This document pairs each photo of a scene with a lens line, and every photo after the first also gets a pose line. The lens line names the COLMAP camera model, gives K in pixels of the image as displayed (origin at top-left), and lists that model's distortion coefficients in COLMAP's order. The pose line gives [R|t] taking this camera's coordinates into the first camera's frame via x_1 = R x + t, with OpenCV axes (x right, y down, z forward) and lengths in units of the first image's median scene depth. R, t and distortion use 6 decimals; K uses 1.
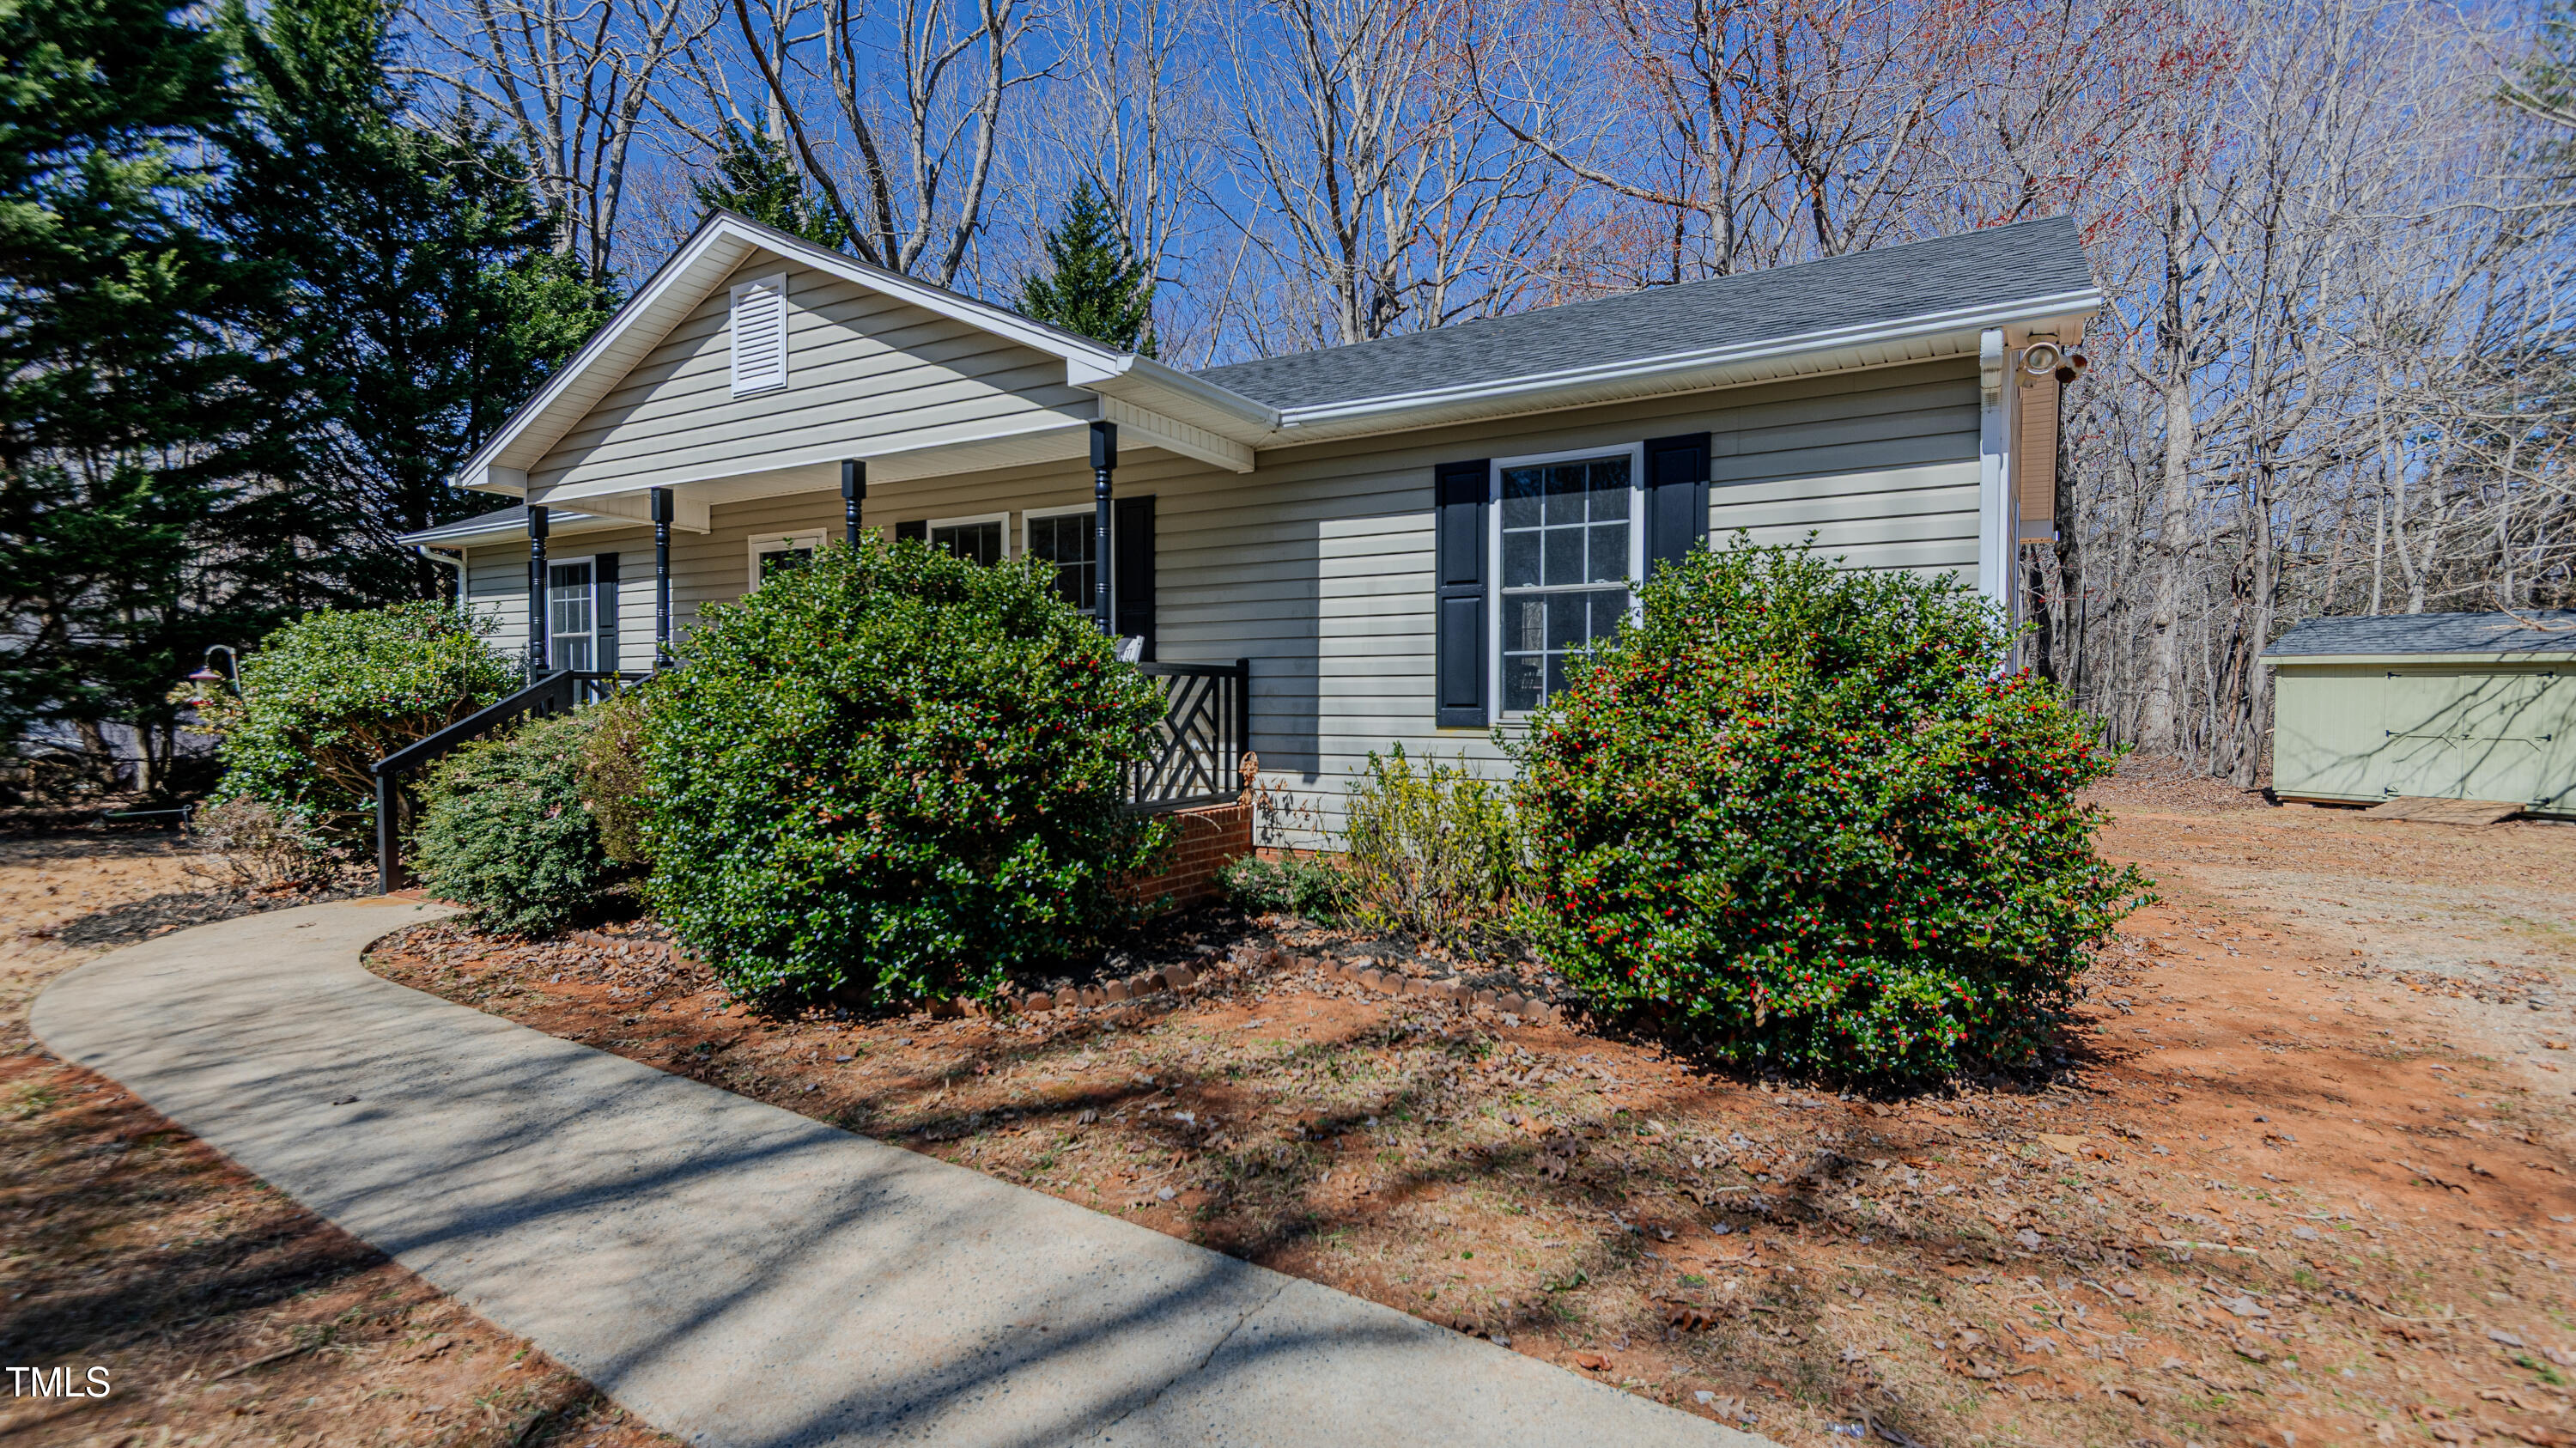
lens RADIAL K [[1198.0, 0, 1288.0], [0, 1198.0, 724.0], [0, 0, 1]] dist [0.050241, -0.037117]
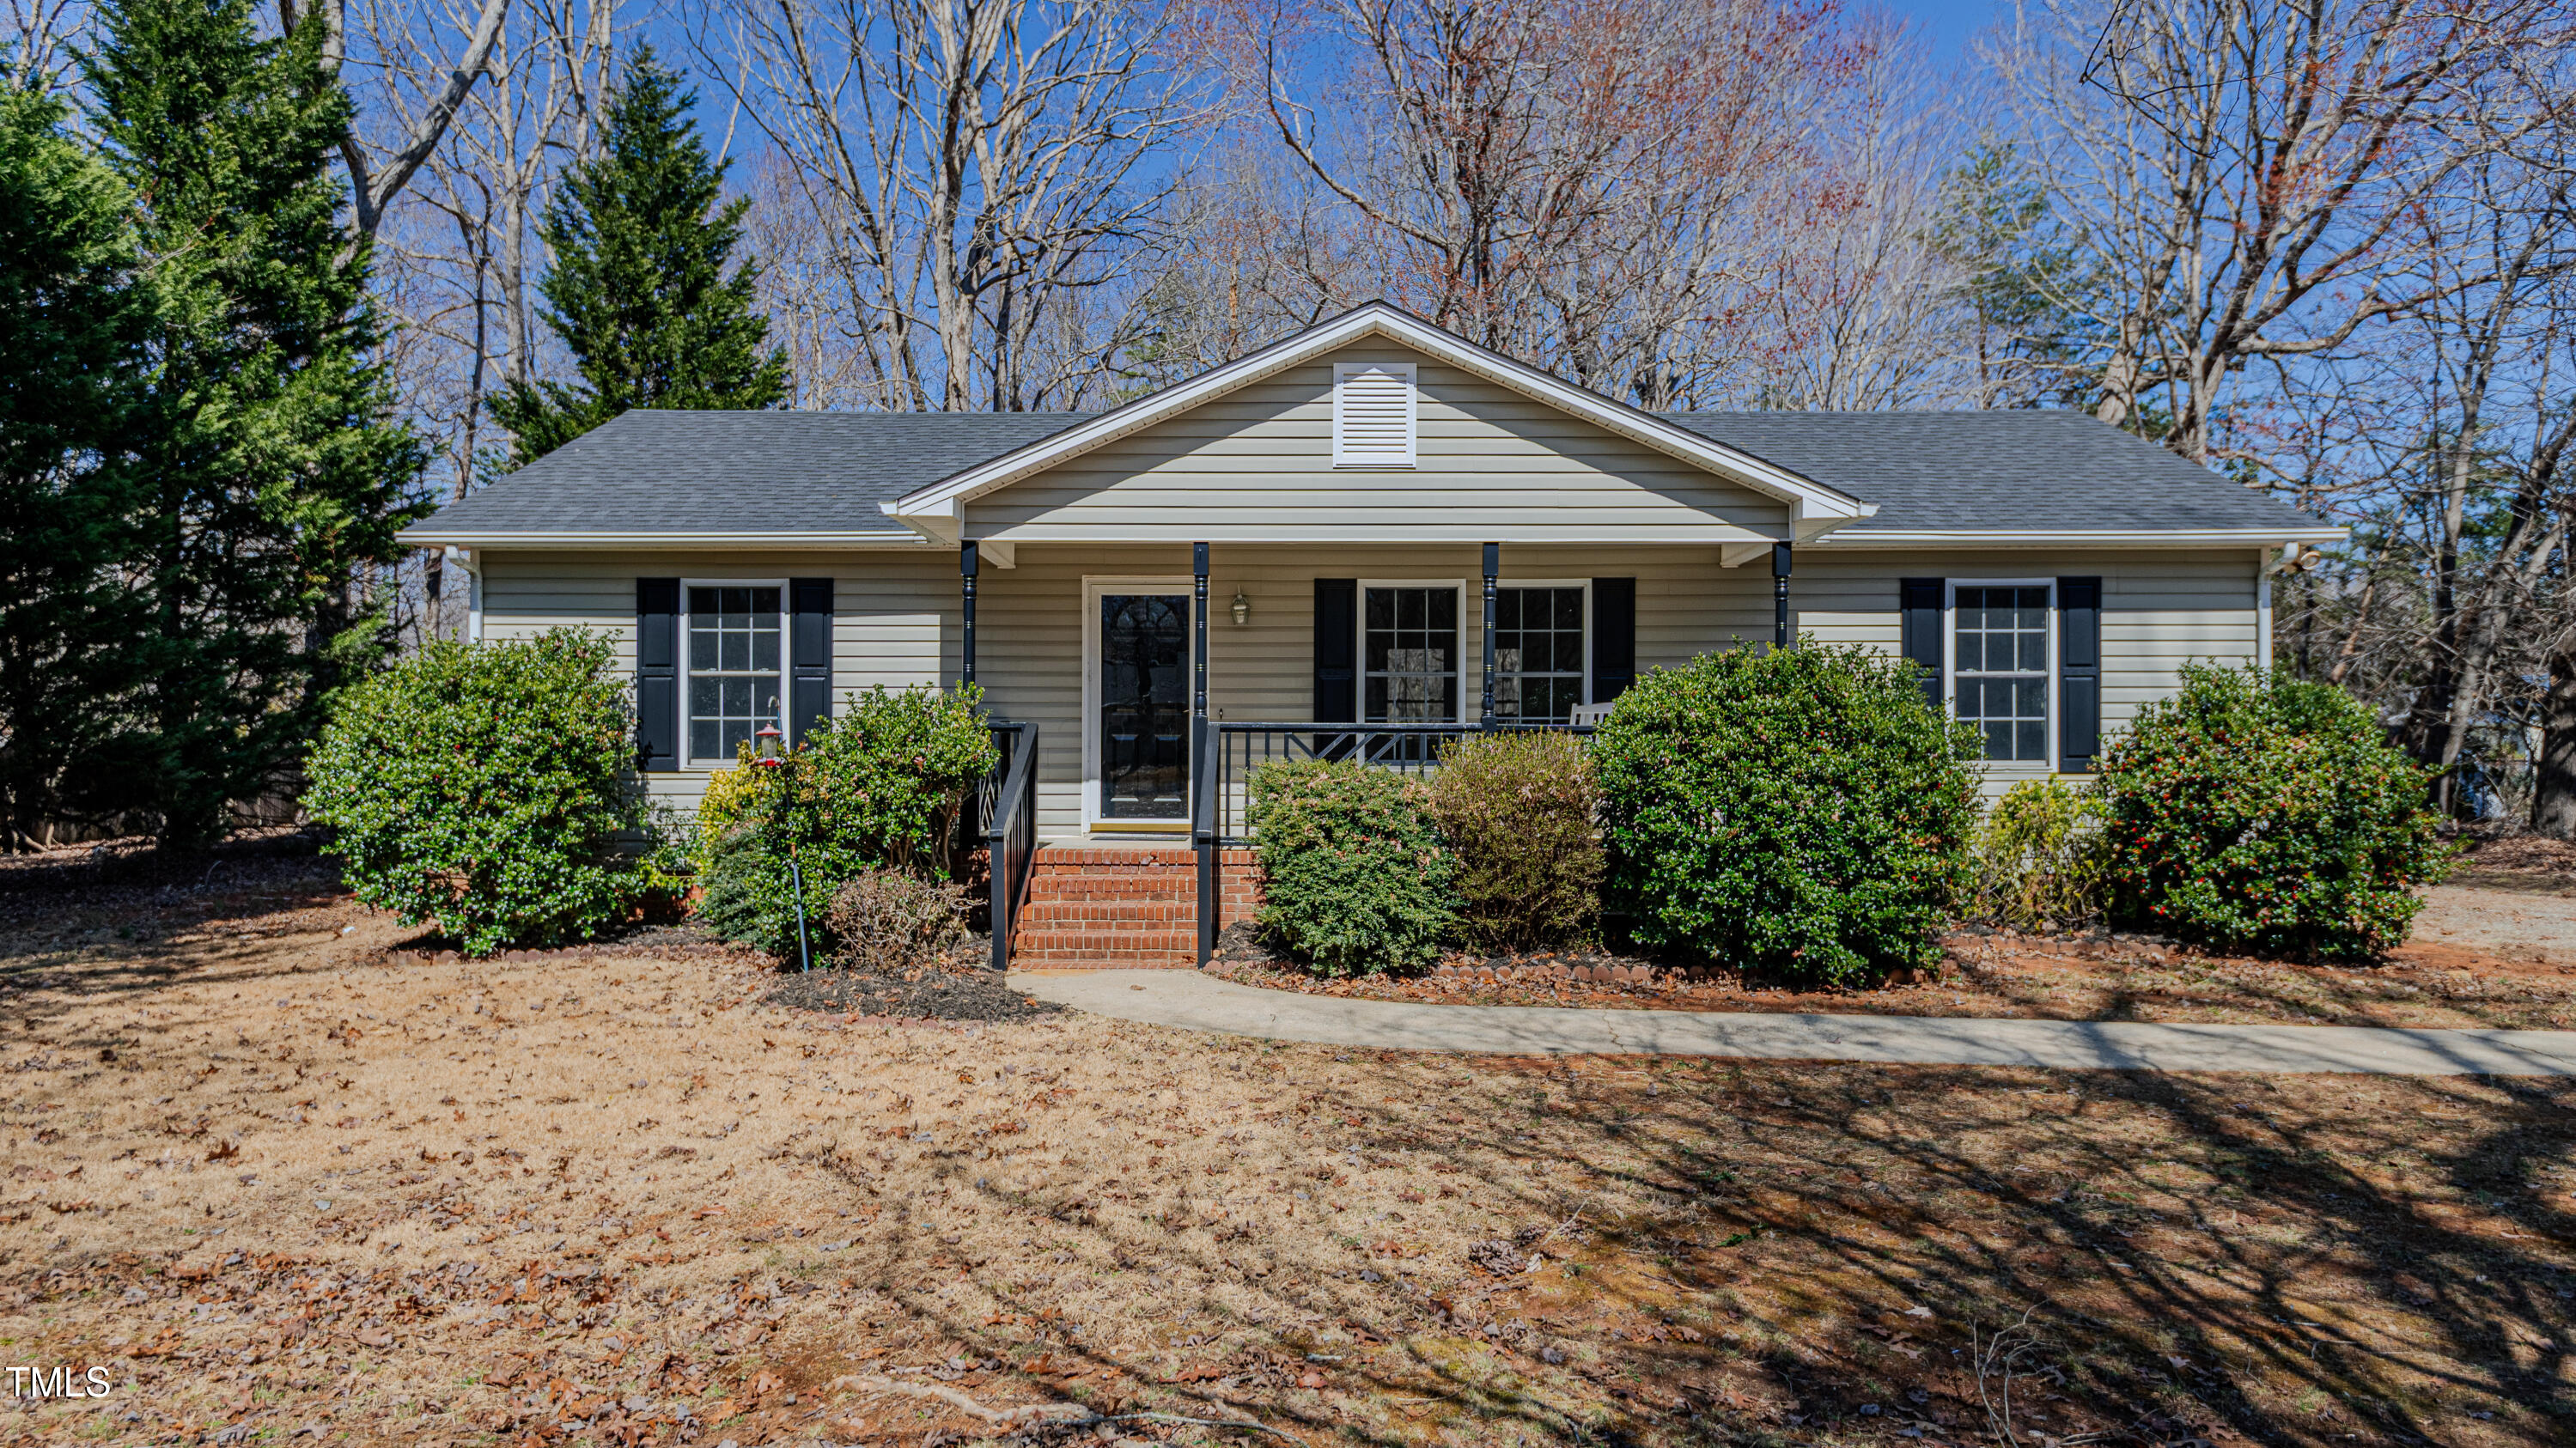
lens RADIAL K [[1631.1, 0, 1288.0], [0, 1631.1, 724.0], [0, 0, 1]] dist [0.033784, -0.002228]
pose [[0.859112, 0.003663, 0.511774, -1.362311], [0.010747, 0.999625, -0.025197, -0.013222], [-0.511674, 0.027147, 0.858750, -0.212064]]
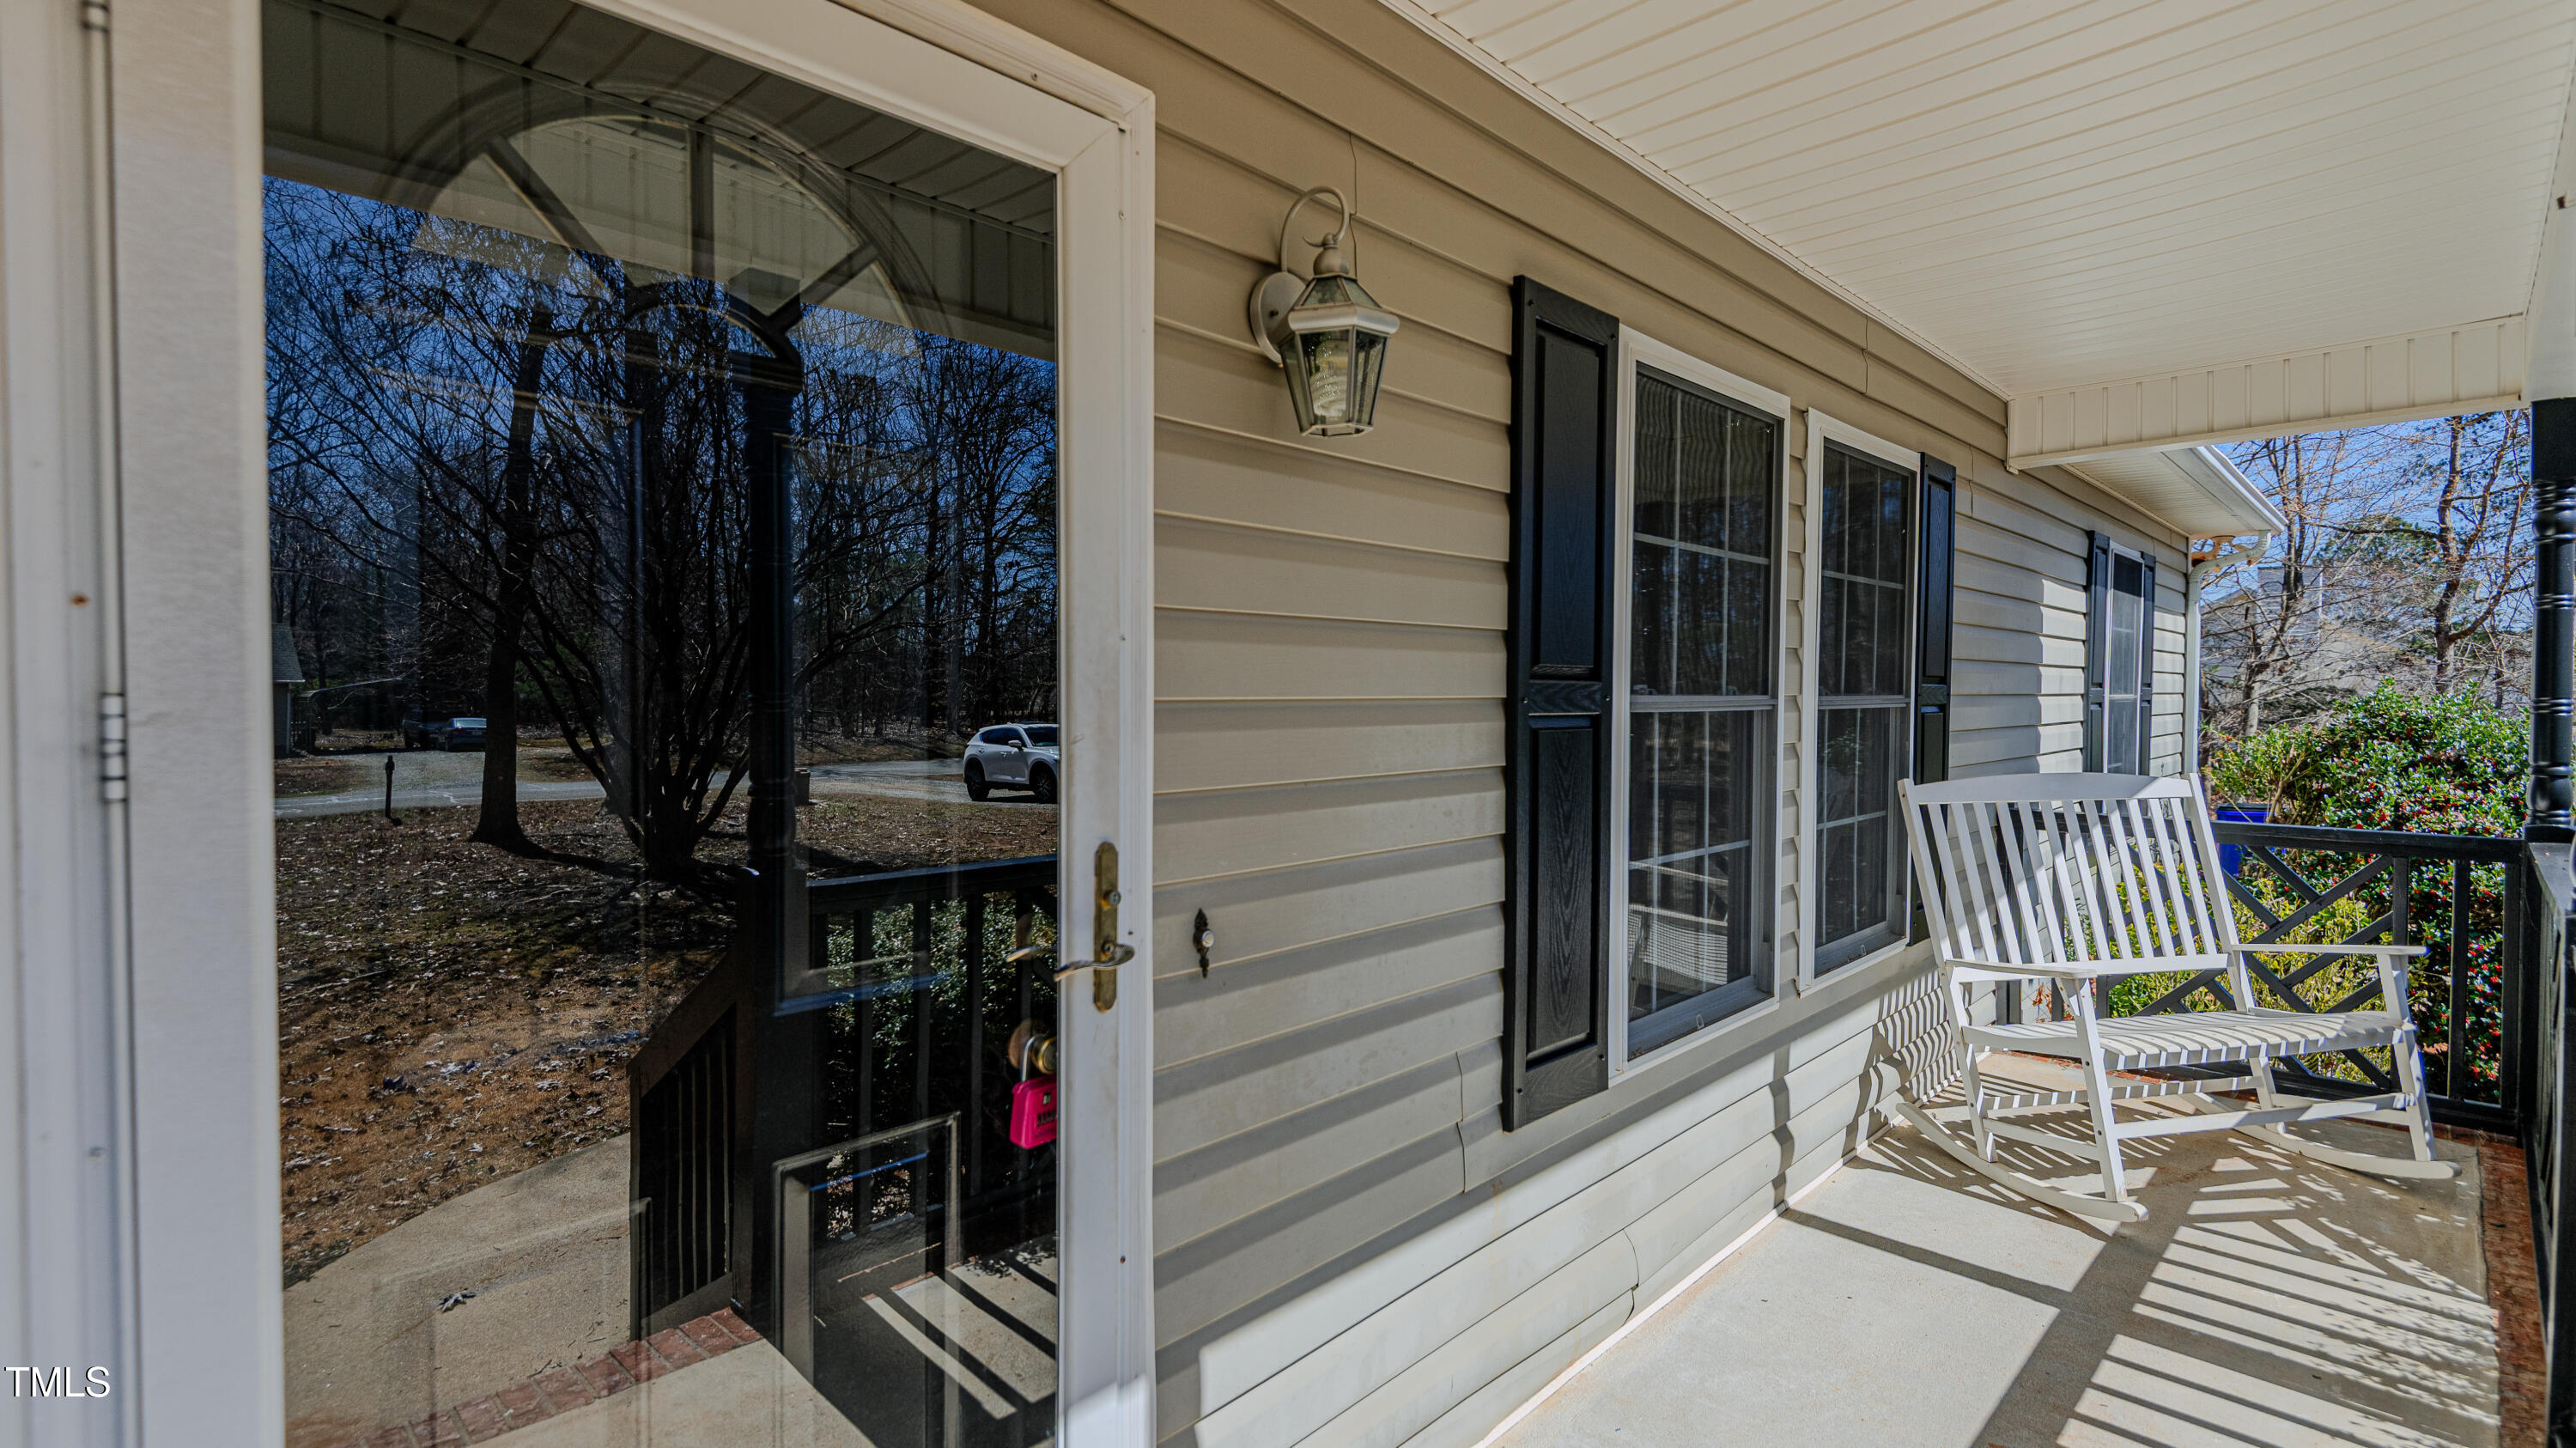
lens RADIAL K [[1198.0, 0, 1288.0], [0, 1198.0, 724.0], [0, 0, 1]] dist [0.050241, -0.037117]
pose [[0.219597, -0.030557, 0.975112, -0.723544], [0.021176, 0.999423, 0.026550, -0.117165], [-0.975361, 0.014819, 0.220117, 1.295575]]
